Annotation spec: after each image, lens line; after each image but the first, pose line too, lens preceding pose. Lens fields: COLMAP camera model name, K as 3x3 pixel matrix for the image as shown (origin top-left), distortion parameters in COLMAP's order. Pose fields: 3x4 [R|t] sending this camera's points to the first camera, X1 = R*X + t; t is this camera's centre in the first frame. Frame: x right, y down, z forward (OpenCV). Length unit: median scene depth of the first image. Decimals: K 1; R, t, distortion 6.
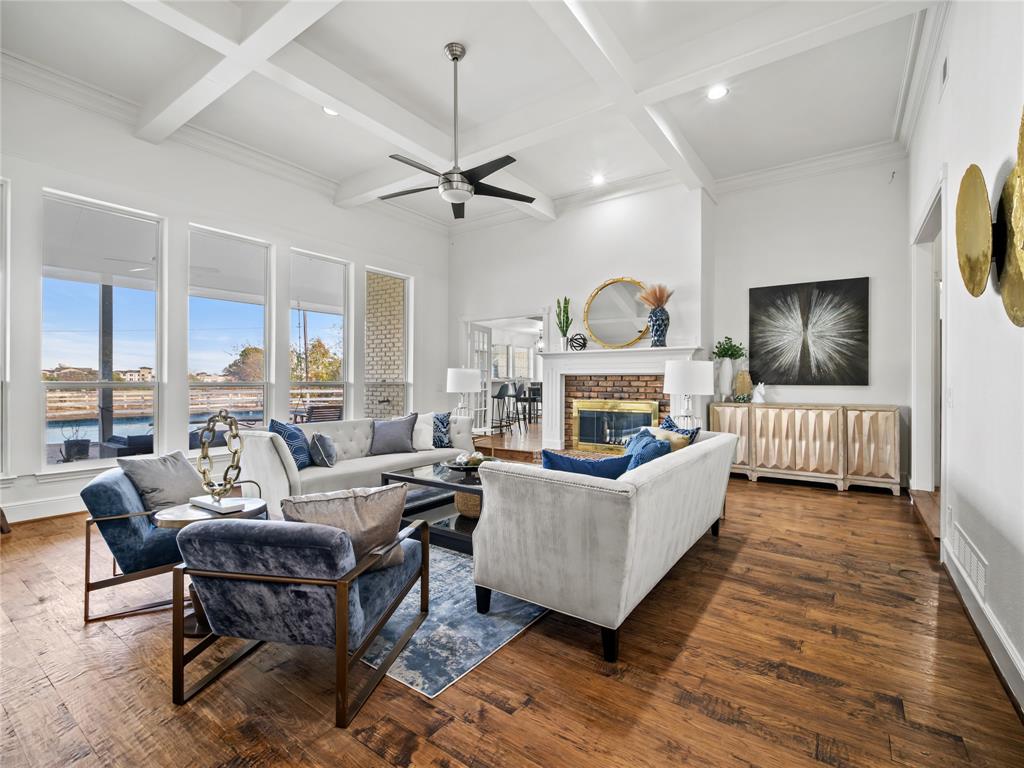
lens RADIAL K [[464.8, 0, 518.1], [0, 464.8, 381.9], [0, 0, 1]] dist [-0.001468, -0.000406]
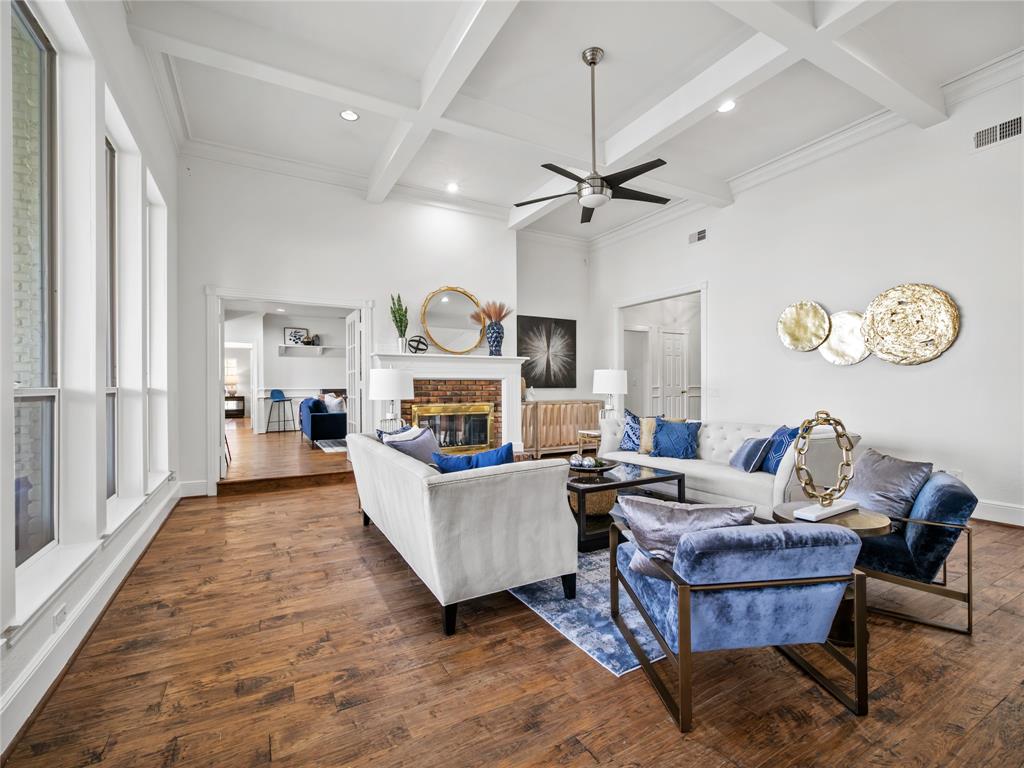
lens RADIAL K [[455.7, 0, 512.0], [0, 455.7, 384.0], [0, 0, 1]] dist [0.000329, -0.000045]
pose [[0.436622, 0.001060, 0.899644, -0.714431], [0.002980, 0.999992, -0.002624, -0.001636], [-0.899640, 0.003827, 0.436615, 0.475677]]
